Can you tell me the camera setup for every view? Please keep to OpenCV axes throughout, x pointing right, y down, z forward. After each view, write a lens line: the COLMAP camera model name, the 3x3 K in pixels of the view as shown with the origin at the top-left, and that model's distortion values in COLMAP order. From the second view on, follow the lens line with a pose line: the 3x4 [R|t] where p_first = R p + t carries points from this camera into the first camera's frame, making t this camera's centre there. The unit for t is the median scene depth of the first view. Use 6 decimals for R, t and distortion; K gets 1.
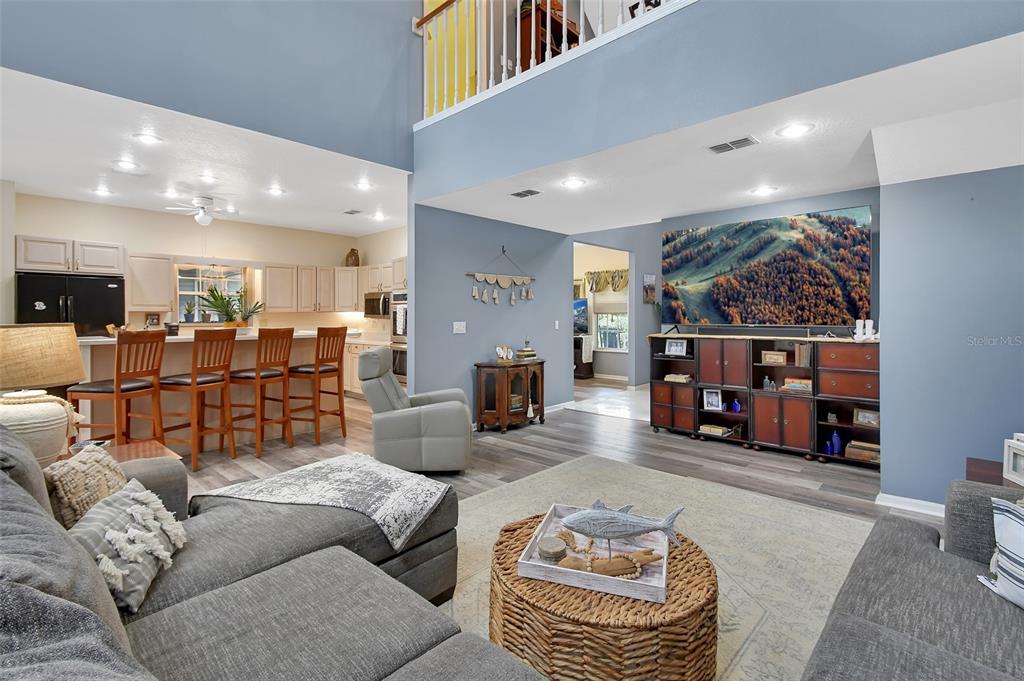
lens RADIAL K [[499.4, 0, 499.0], [0, 499.4, 313.1], [0, 0, 1]] dist [0.003389, -0.000020]
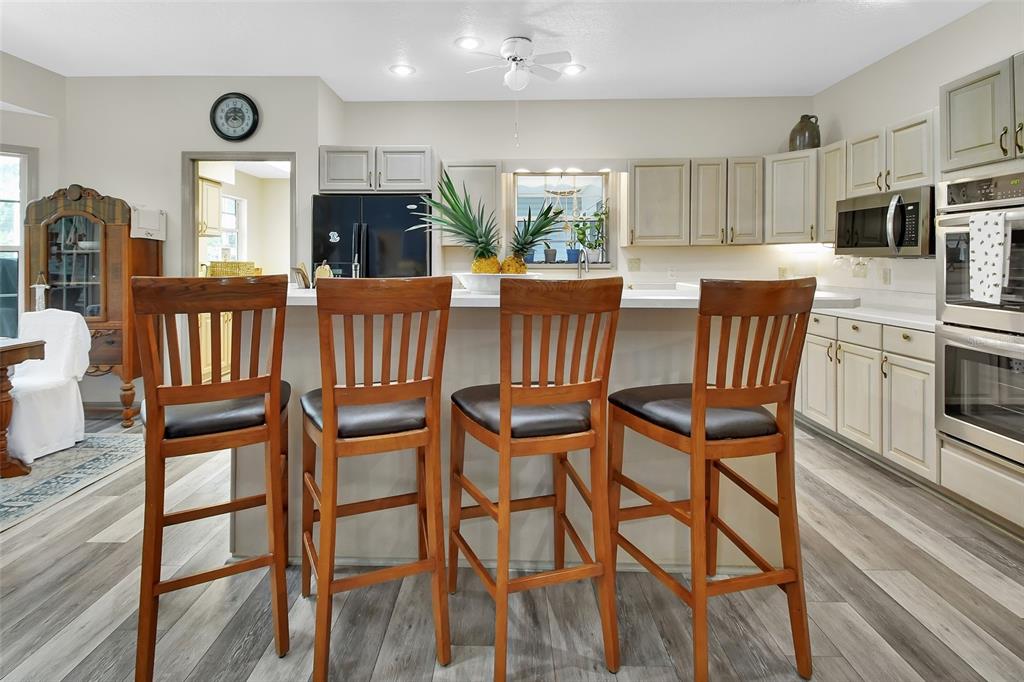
lens RADIAL K [[491.1, 0, 496.7], [0, 491.1, 263.6], [0, 0, 1]] dist [0.003772, 0.000499]
pose [[0.687740, 0.007522, -0.725918, -0.178300], [0.000464, 0.999942, 0.010801, 0.013296], [0.725957, -0.007765, 0.687697, 0.533909]]
